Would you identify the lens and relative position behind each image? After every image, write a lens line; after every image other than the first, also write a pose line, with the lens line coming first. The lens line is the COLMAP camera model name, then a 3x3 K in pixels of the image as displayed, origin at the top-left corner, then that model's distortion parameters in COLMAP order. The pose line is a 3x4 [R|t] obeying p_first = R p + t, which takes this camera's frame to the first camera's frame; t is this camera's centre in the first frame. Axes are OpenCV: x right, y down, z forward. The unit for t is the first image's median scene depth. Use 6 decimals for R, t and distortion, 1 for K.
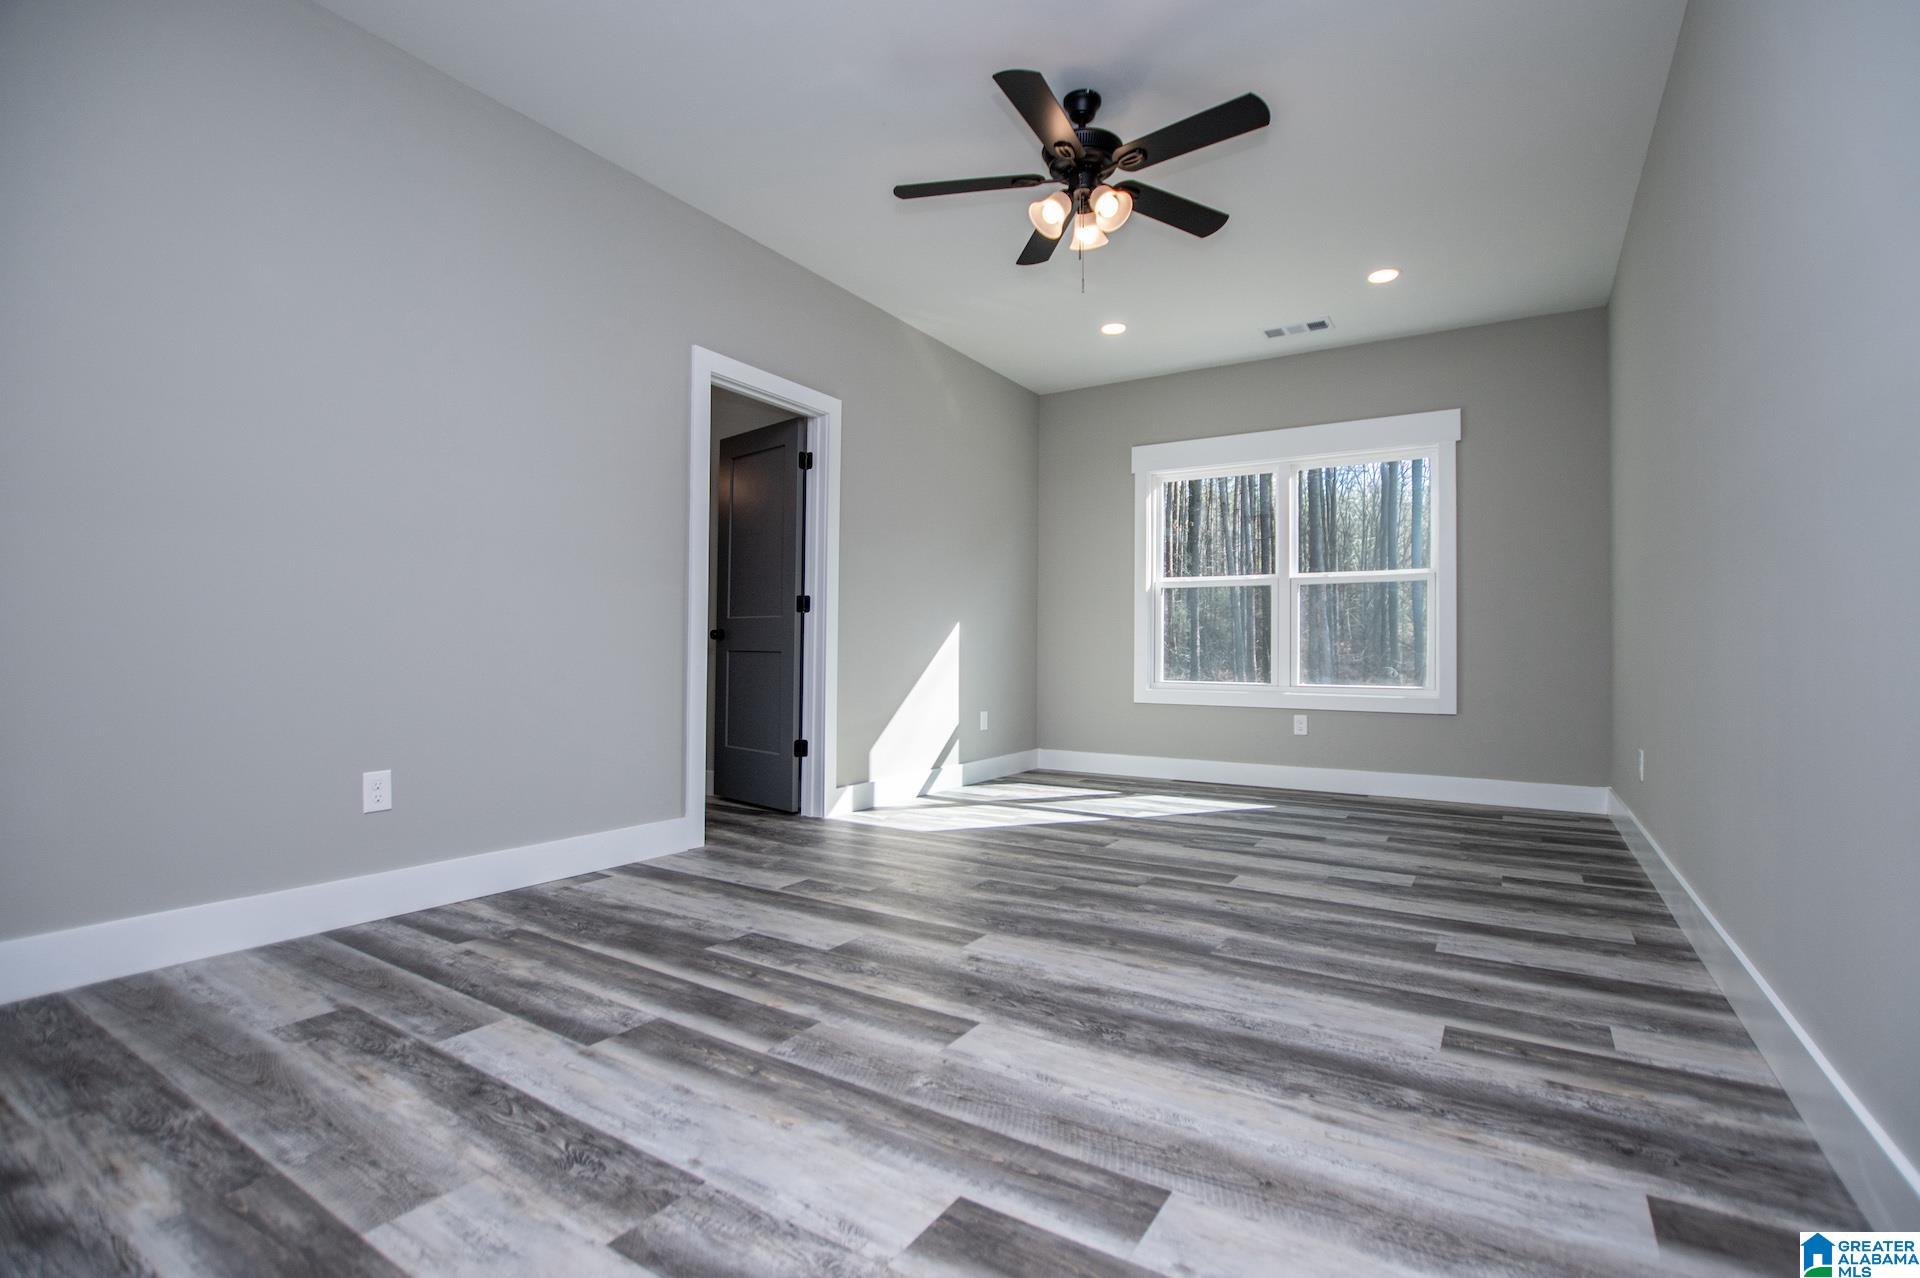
lens RADIAL K [[882.9, 0, 960.0], [0, 882.9, 639.0], [0, 0, 1]] dist [-0.043439, 0.007043]
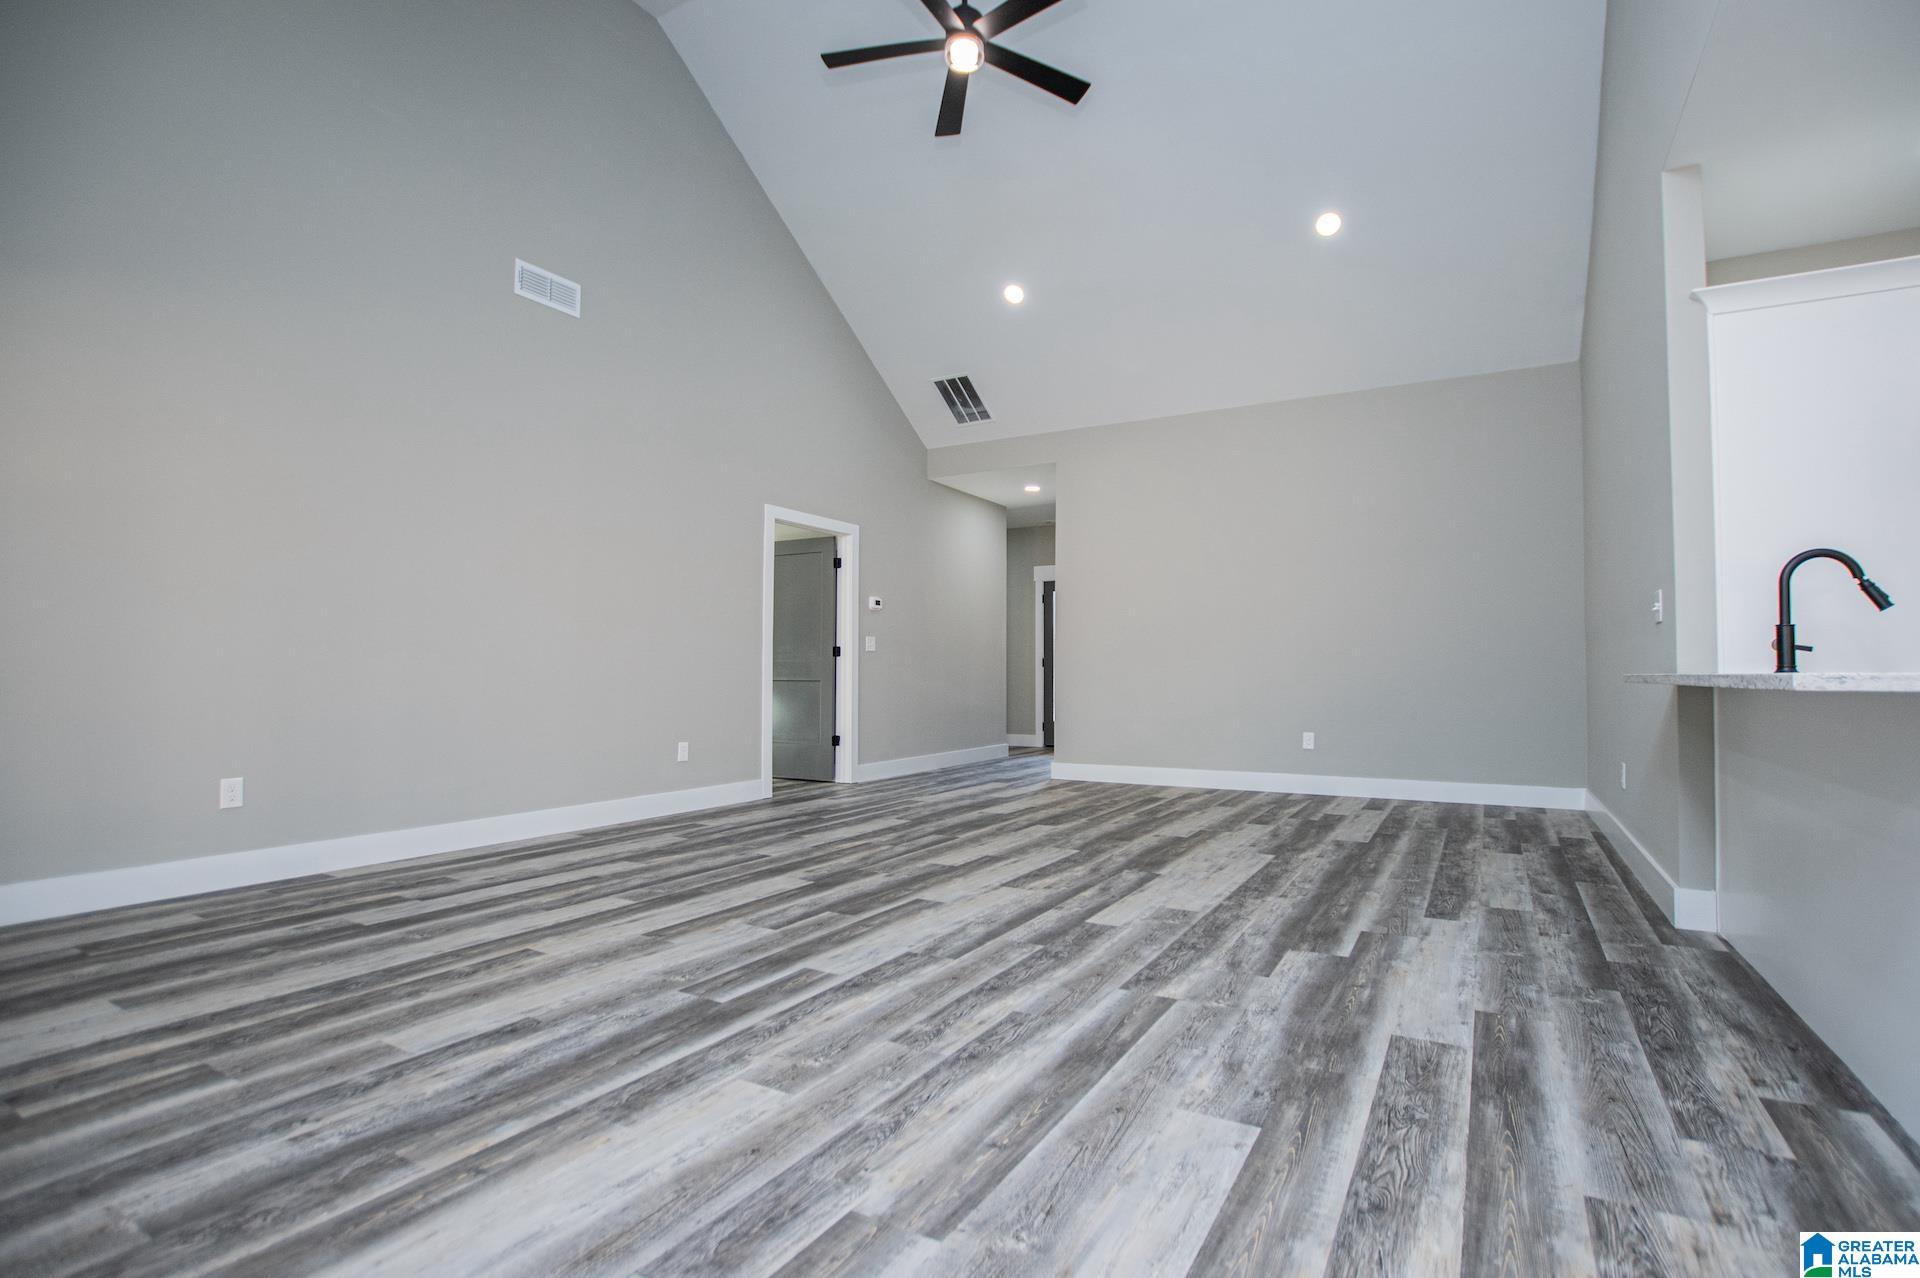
lens RADIAL K [[910.3, 0, 960.0], [0, 910.3, 639.0], [0, 0, 1]] dist [-0.034893, 0.001521]
pose [[-0.040672, 0.030405, 0.998710, -2.081708], [-0.008224, 0.999493, -0.030764, -0.036235], [-0.999139, -0.009464, -0.040401, 2.023026]]
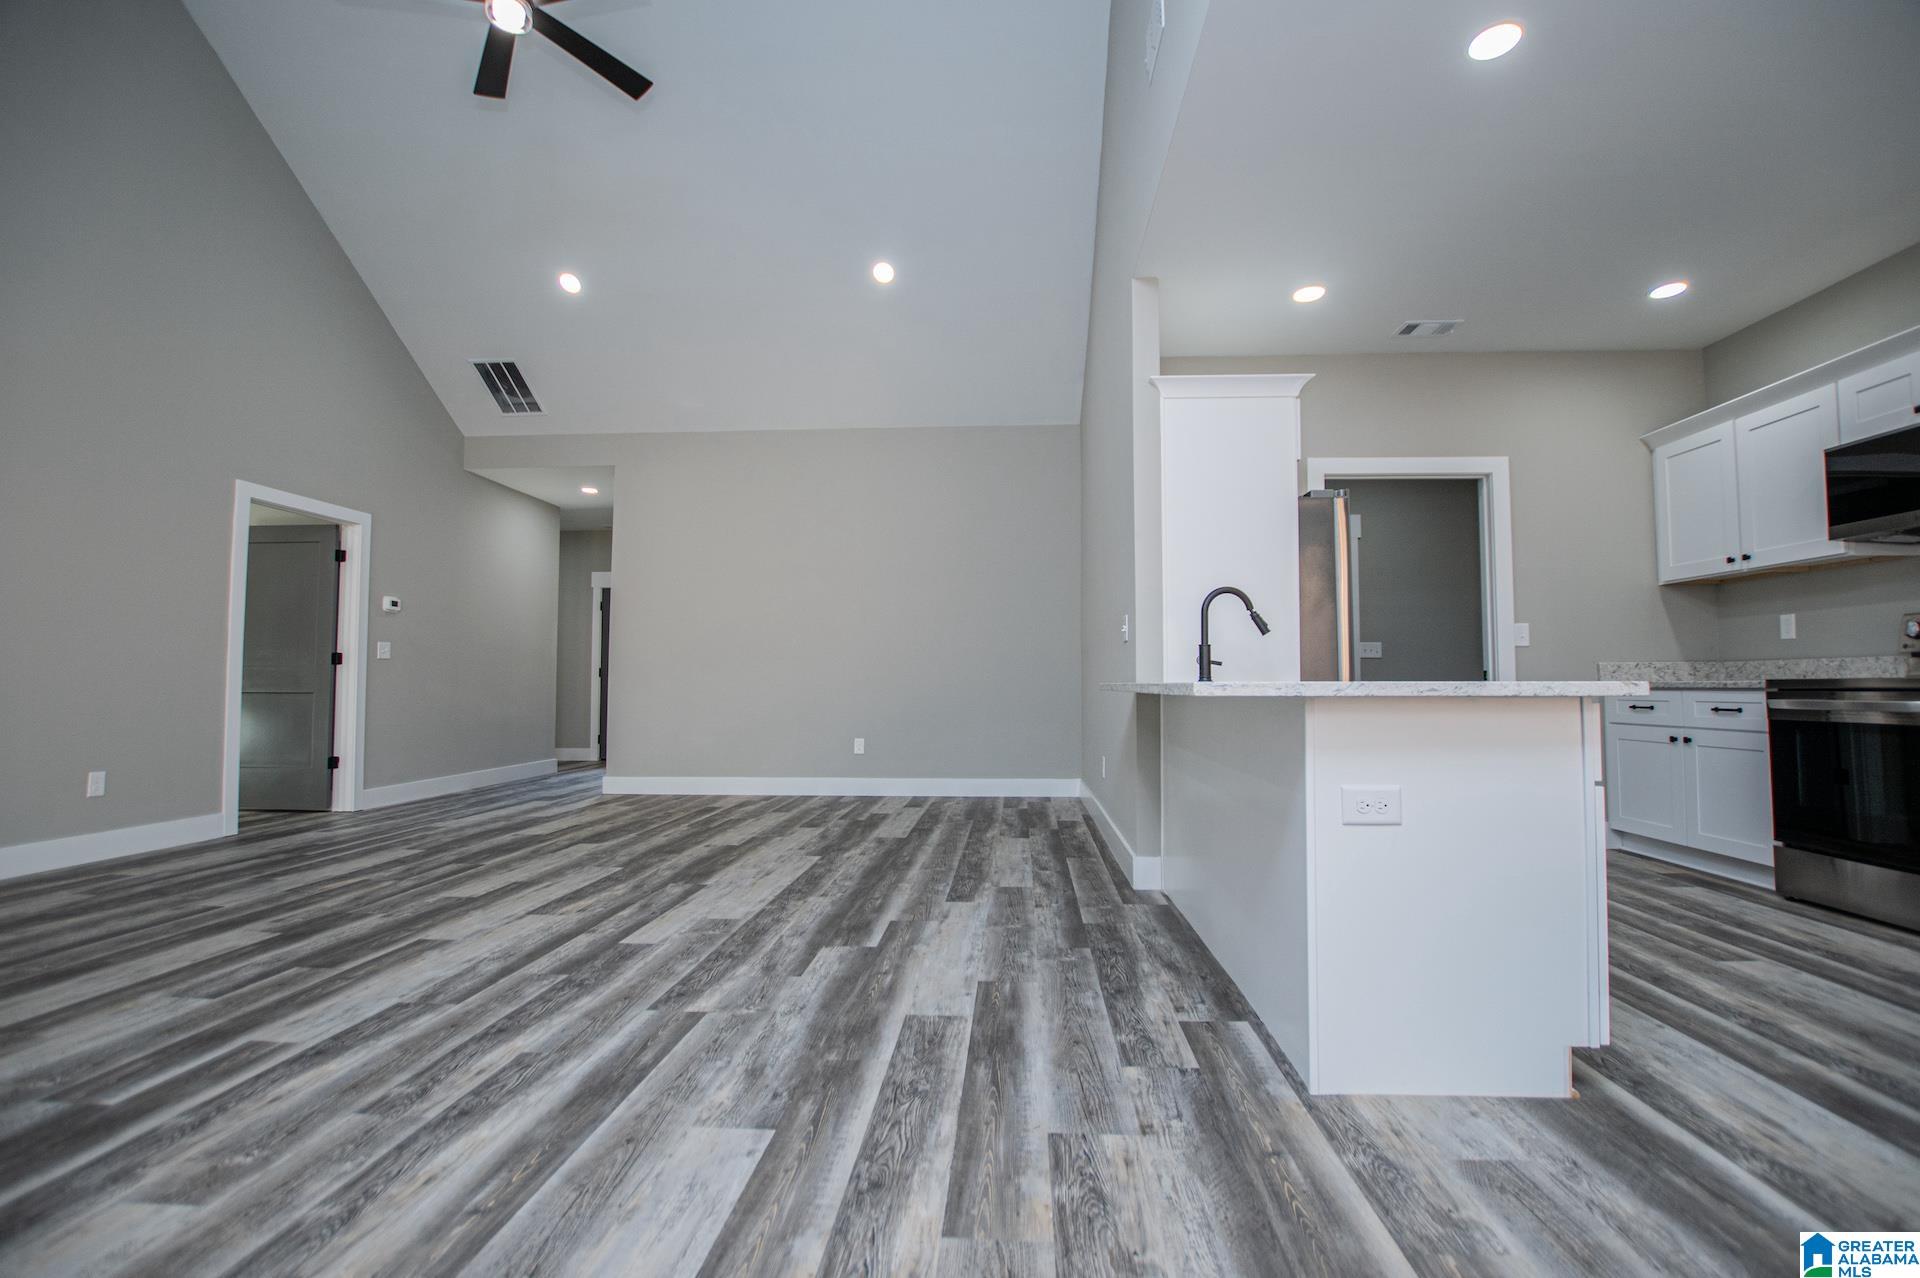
lens RADIAL K [[882.9, 0, 960.0], [0, 882.9, 639.0], [0, 0, 1]] dist [-0.043439, 0.007043]
pose [[-0.480809, 0.038032, 0.876000, -2.065267], [-0.007465, 0.998845, -0.047463, -0.036388], [-0.876794, -0.029360, -0.479970, 1.941131]]
